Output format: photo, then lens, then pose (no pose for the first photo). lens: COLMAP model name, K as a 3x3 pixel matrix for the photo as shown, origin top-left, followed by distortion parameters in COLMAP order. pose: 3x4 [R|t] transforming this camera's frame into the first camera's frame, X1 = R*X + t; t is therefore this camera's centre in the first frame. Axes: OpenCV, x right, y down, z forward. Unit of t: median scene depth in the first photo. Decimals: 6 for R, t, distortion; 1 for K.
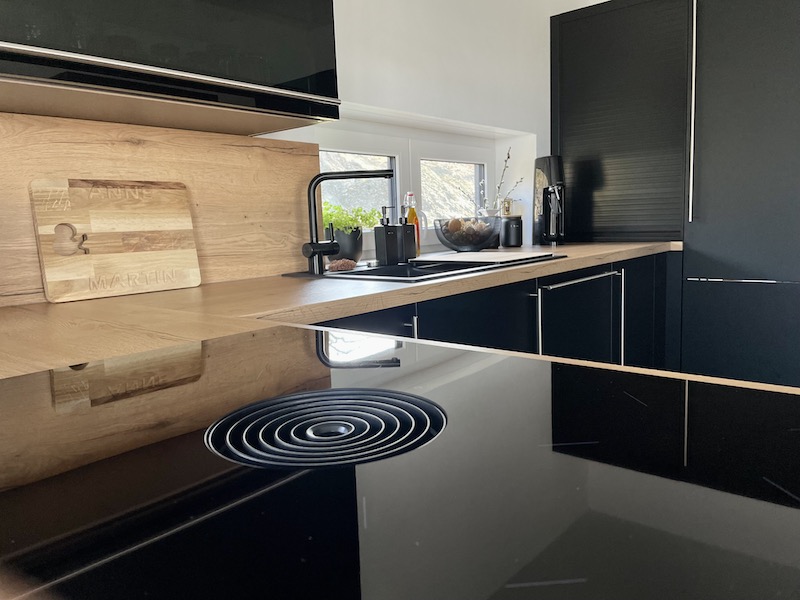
lens RADIAL K [[605.5, 0, 397.5], [0, 605.5, 298.6], [0, 0, 1]] dist [0.064677, -0.076358]
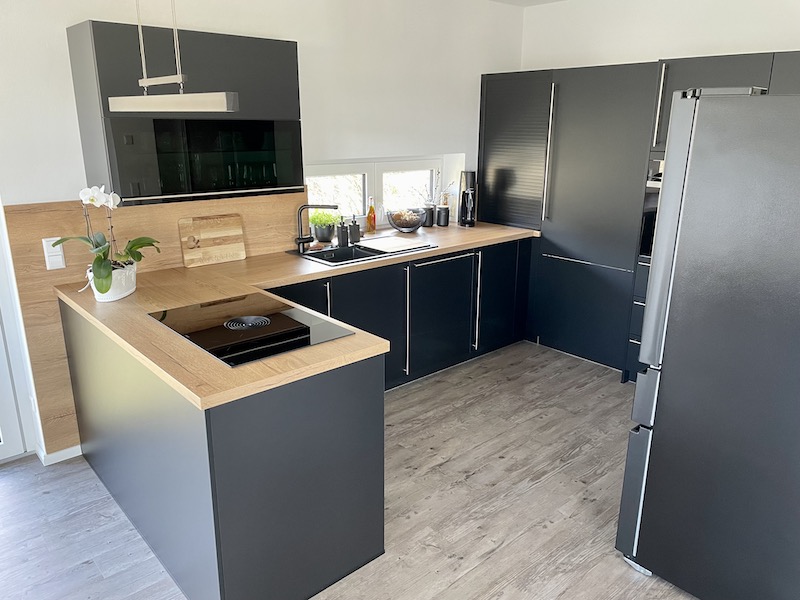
lens RADIAL K [[605.5, 0, 406.8], [0, 605.5, 299.8], [0, 0, 1]] dist [0.064677, -0.076358]
pose [[0.989813, 0.079362, -0.118203, 0.502443], [-0.059148, 0.984411, 0.165637, -0.255404], [0.129505, -0.156958, 0.979077, -1.063651]]
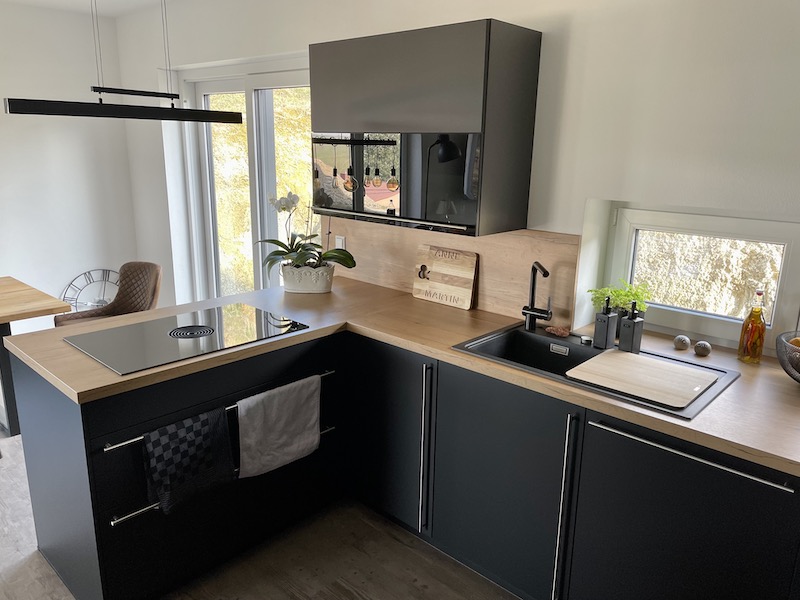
lens RADIAL K [[605.5, 0, 399.4], [0, 605.5, 300.1], [0, 0, 1]] dist [0.064677, -0.076358]
pose [[-0.044443, 0.288334, -0.956498, 1.258553], [-0.141328, 0.946000, 0.291736, -0.490427], [0.988965, 0.148145, -0.001293, 0.713519]]
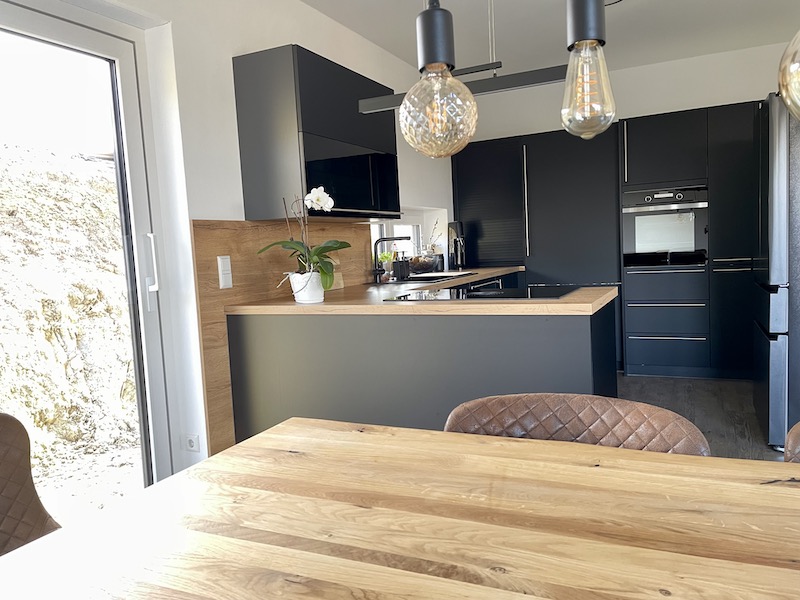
lens RADIAL K [[605.5, 0, 400.8], [0, 605.5, 301.4], [0, 0, 1]] dist [0.064677, -0.076358]
pose [[0.968641, -0.036853, 0.245716, -0.618964], [0.048752, 0.997906, -0.042518, 0.128381], [-0.243634, 0.053163, 0.968409, -1.206520]]
